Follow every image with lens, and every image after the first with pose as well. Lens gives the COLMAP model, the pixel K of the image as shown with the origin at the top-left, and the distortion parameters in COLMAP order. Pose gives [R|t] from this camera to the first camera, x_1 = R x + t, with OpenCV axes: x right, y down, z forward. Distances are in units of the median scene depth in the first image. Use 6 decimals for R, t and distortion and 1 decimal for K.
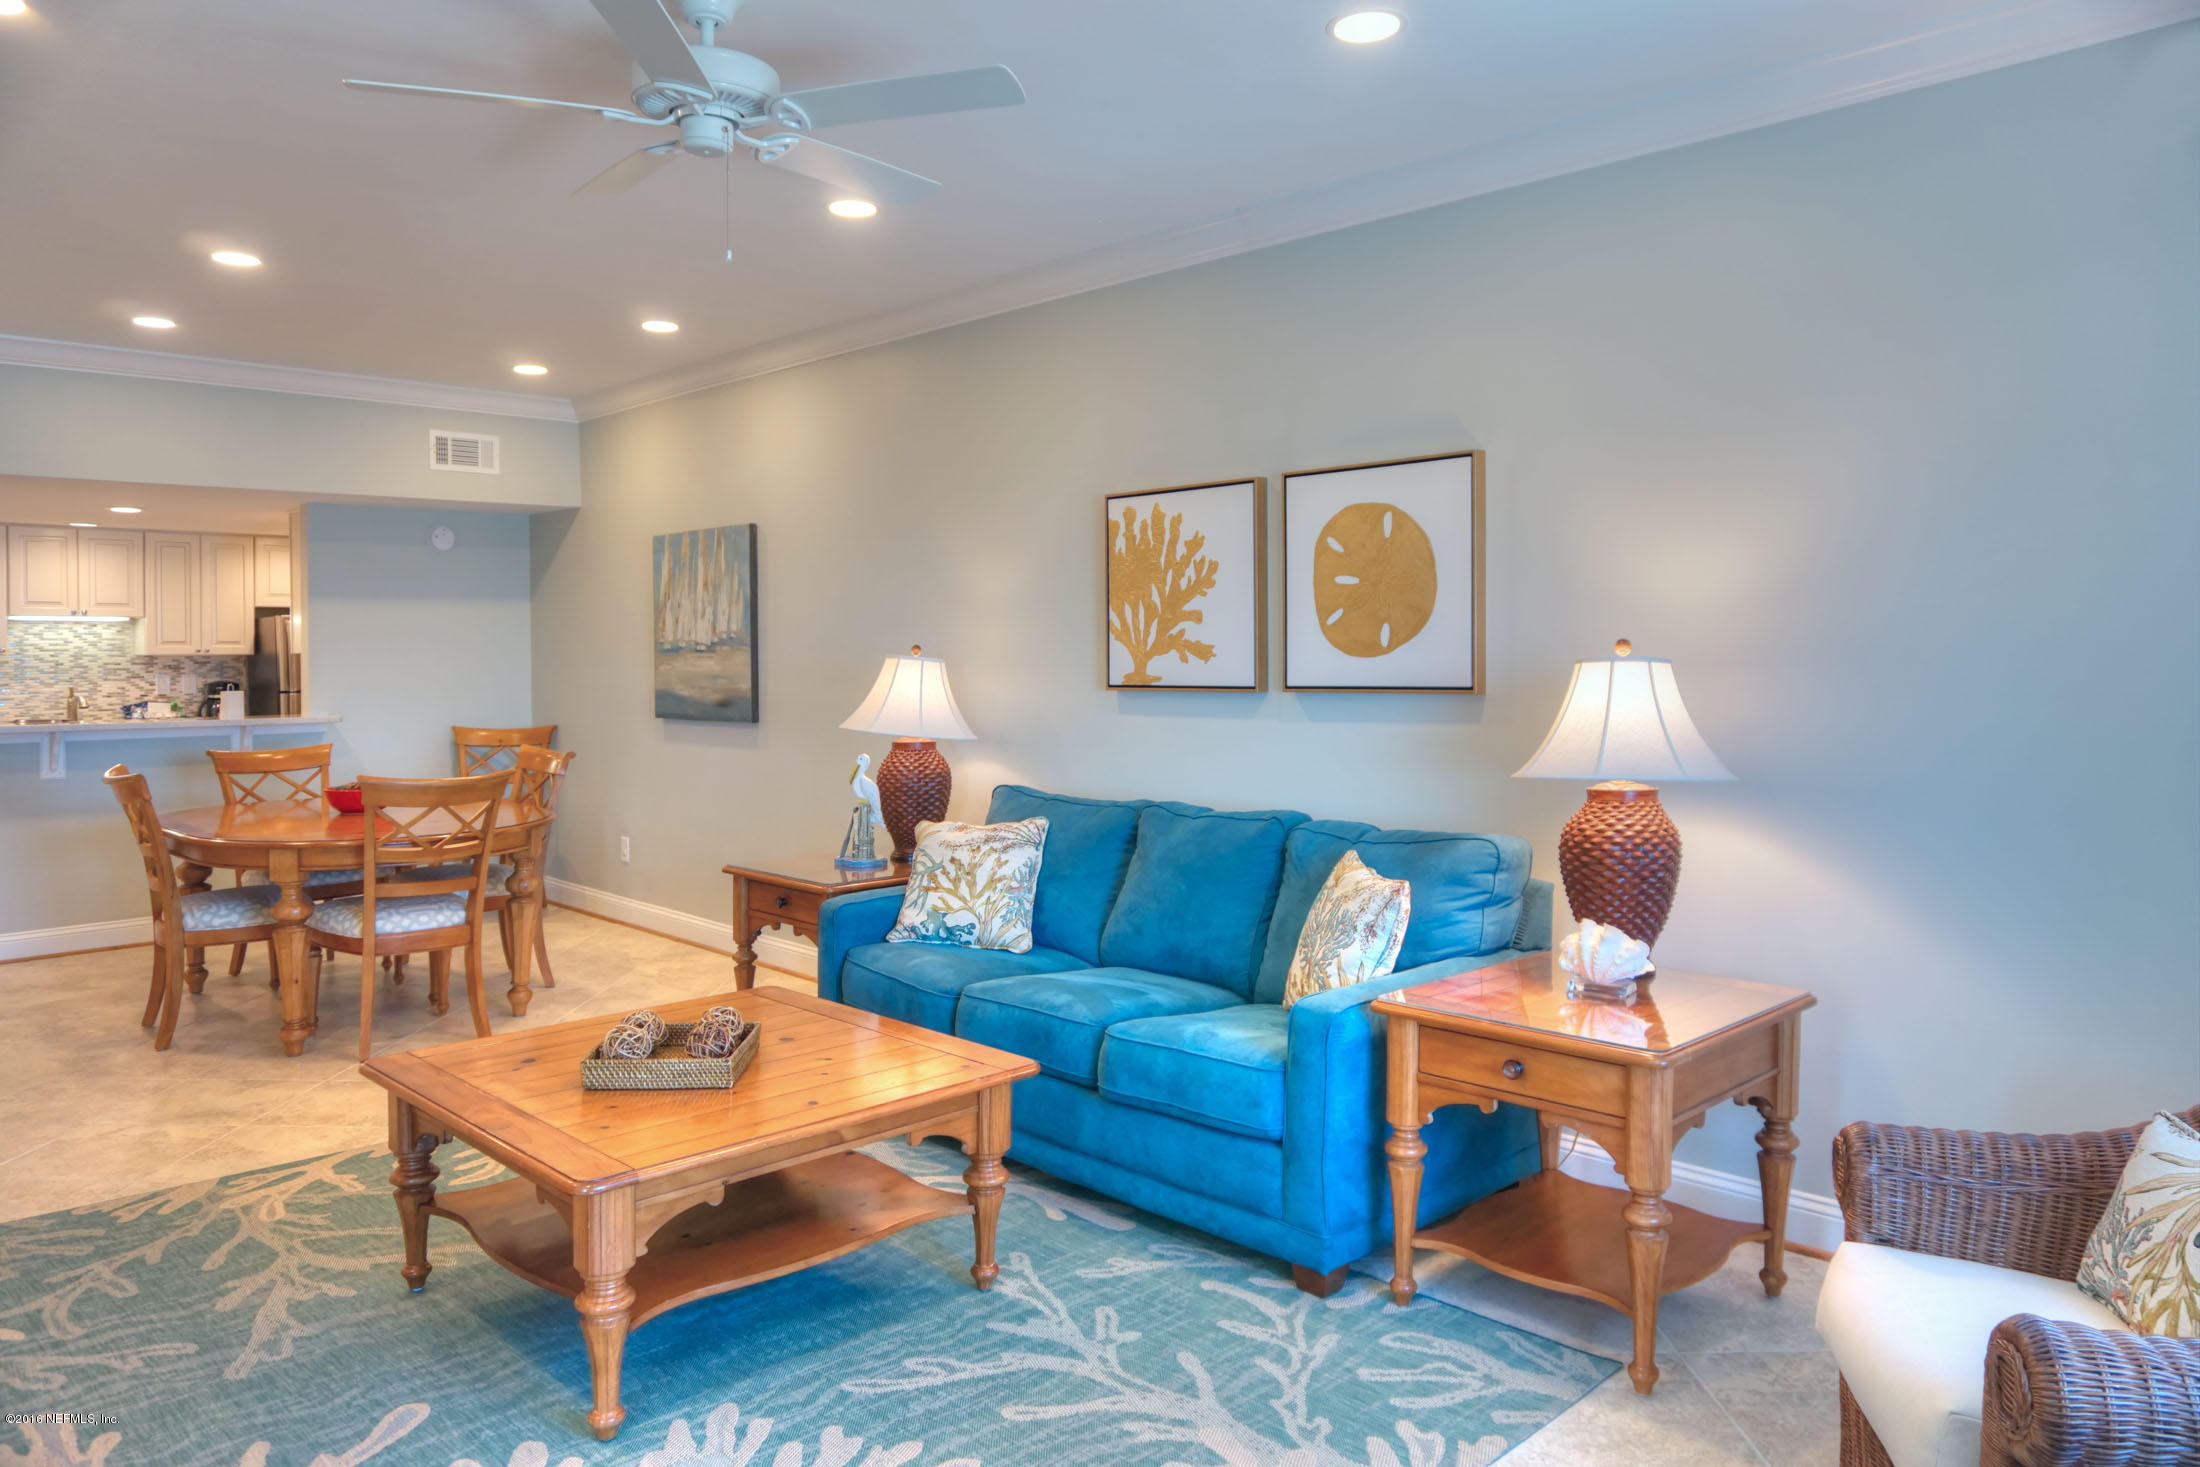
lens RADIAL K [[1480.8, 0, 1097.2], [0, 1480.8, 718.8], [0, 0, 1]] dist [-0.025758, 0.006911]
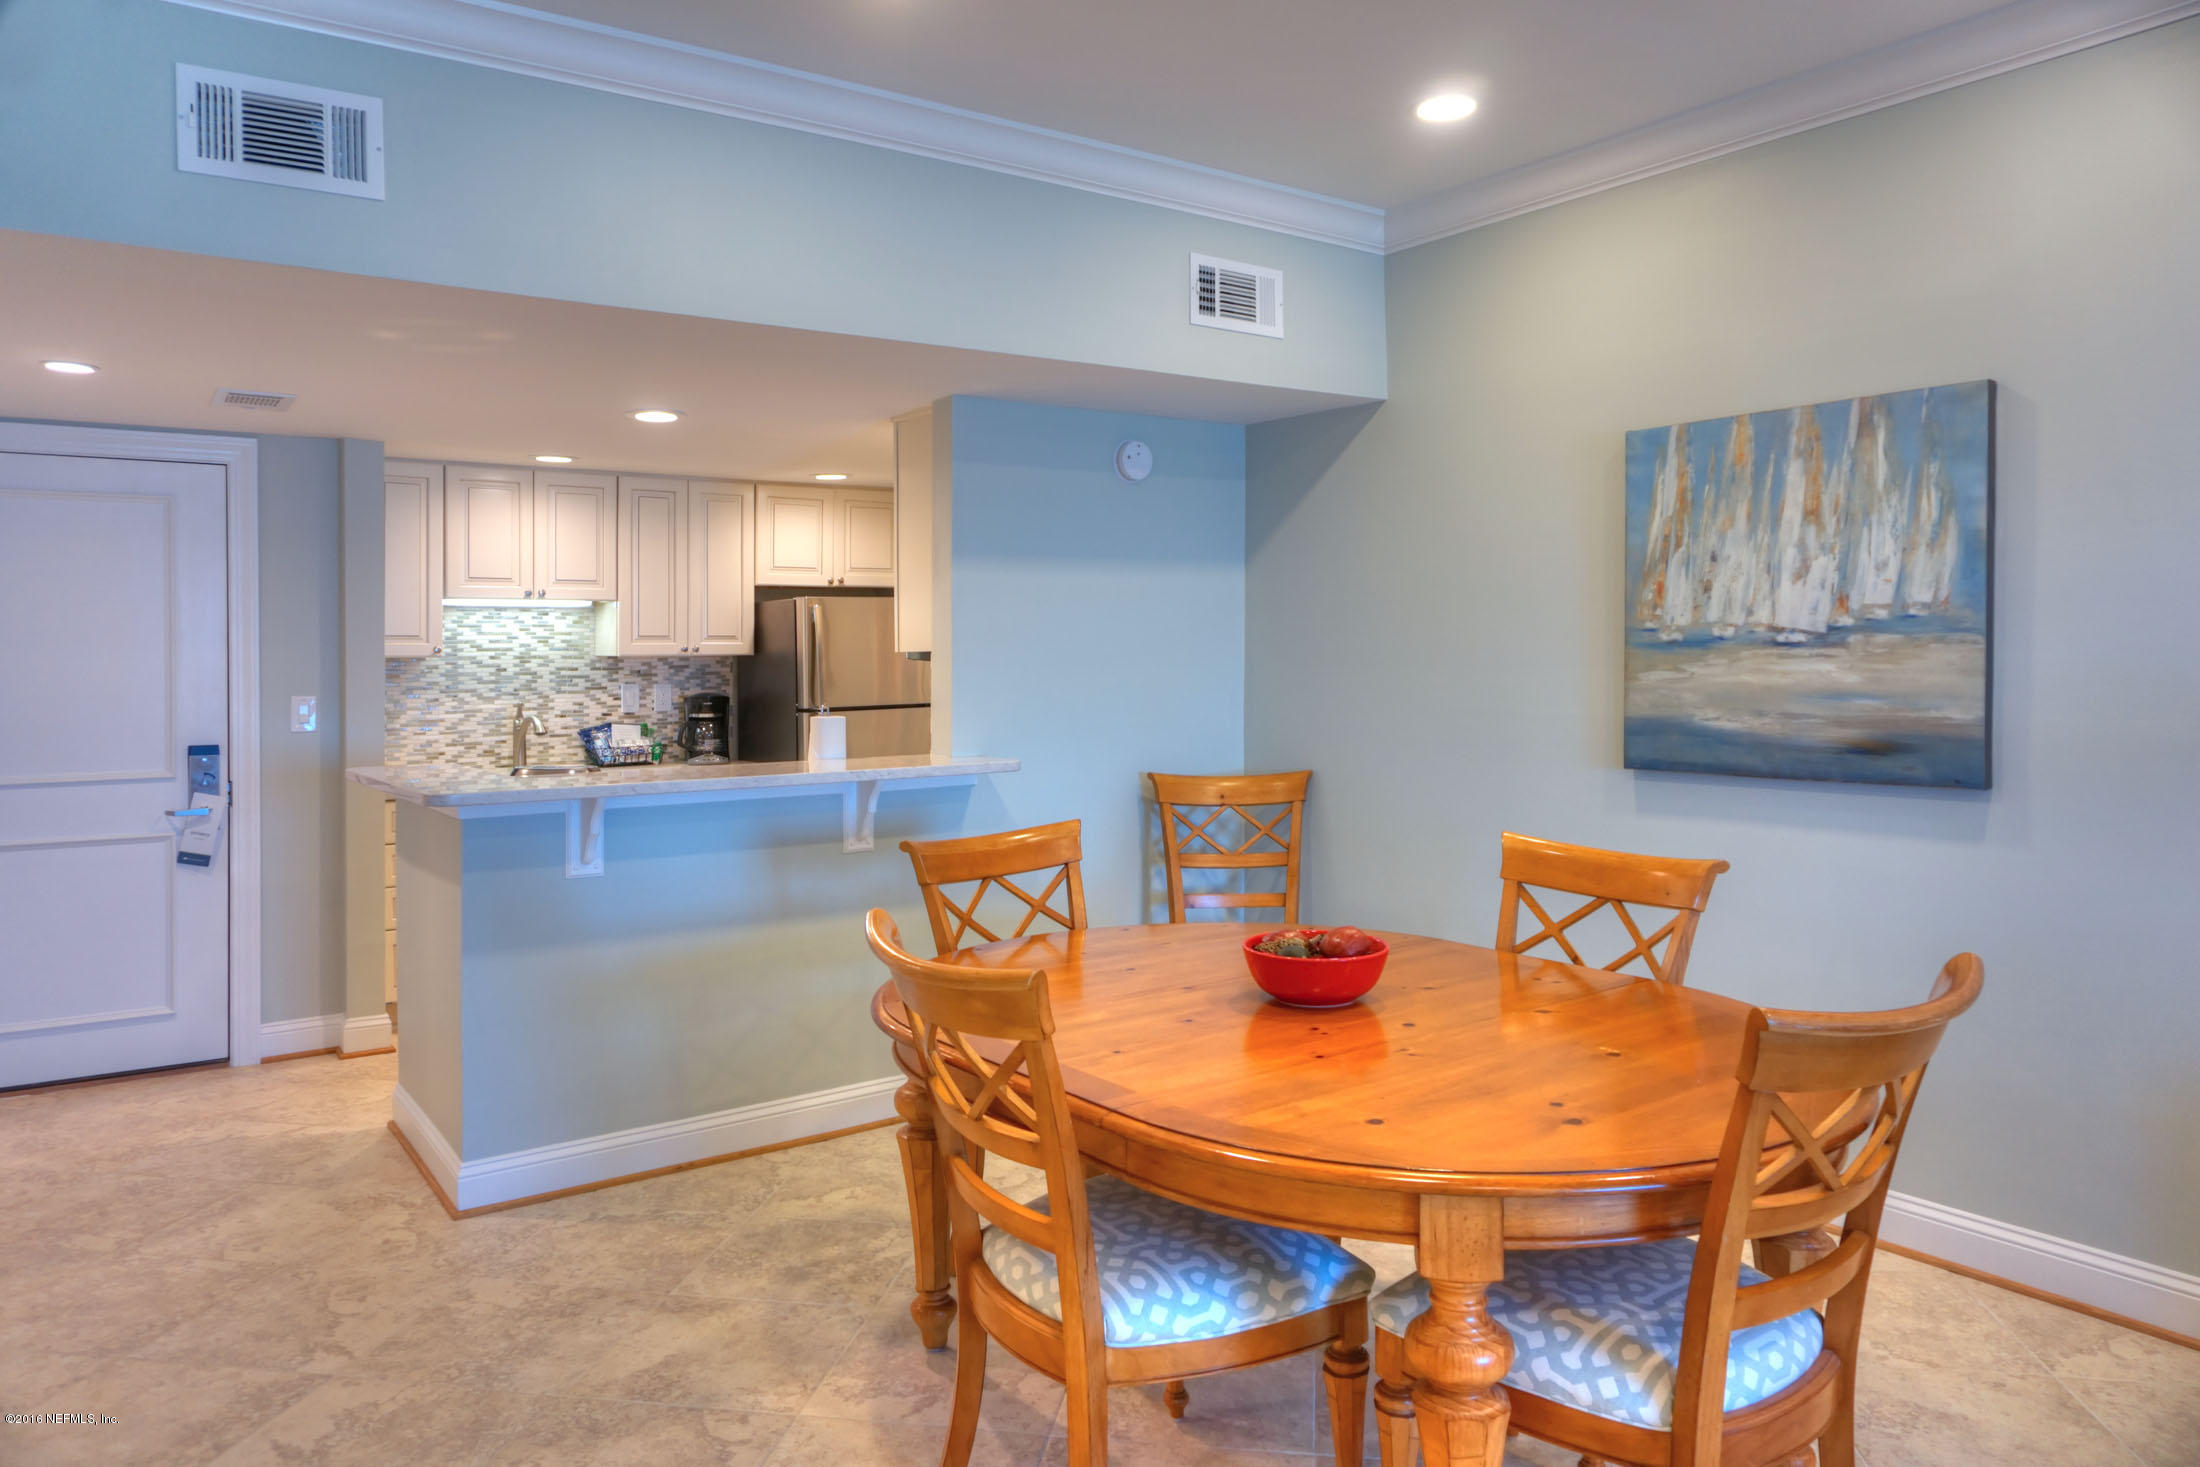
lens RADIAL K [[1480.8, 0, 1104.3], [0, 1480.8, 732.7], [0, 0, 1]] dist [-0.025758, 0.006911]
pose [[0.990140, 0.002573, -0.140059, -0.404701], [-0.001029, 0.999938, 0.011091, -0.019229], [0.140079, -0.010838, 0.990081, 0.432034]]
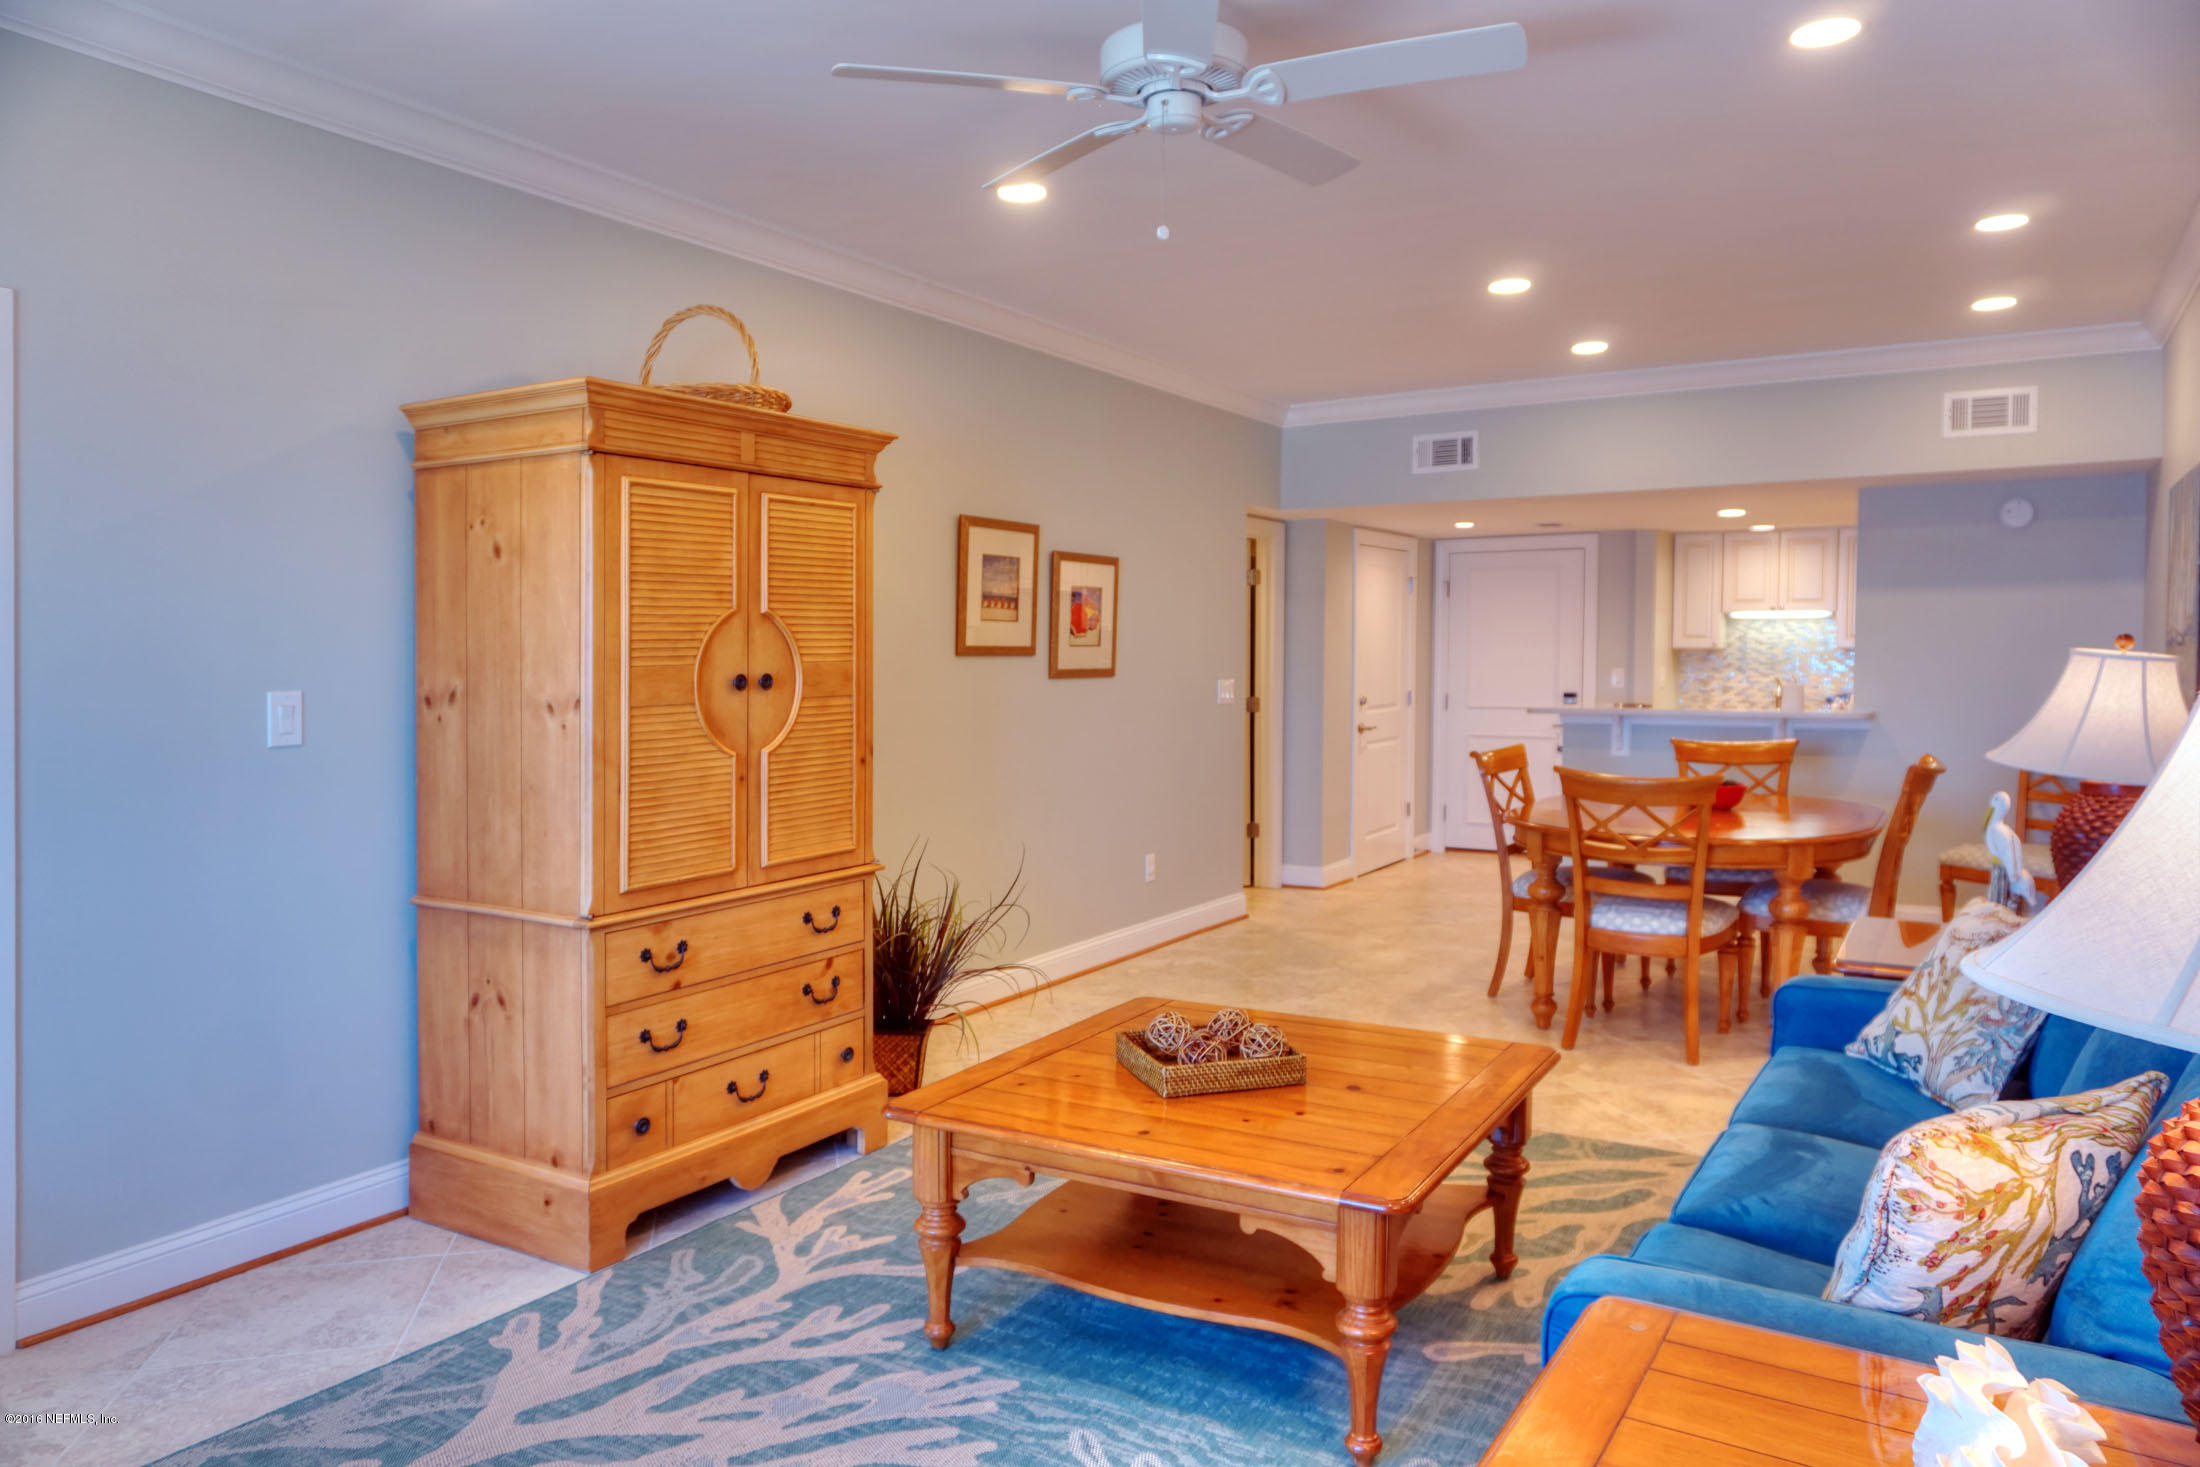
lens RADIAL K [[1480.8, 0, 1097.8], [0, 1480.8, 701.5], [0, 0, 1]] dist [-0.025758, 0.006911]
pose [[0.253793, 0.033582, -0.966675, 0.274056], [-0.039750, 0.998915, 0.024266, -0.012663], [0.966441, 0.032267, 0.254853, 0.289011]]
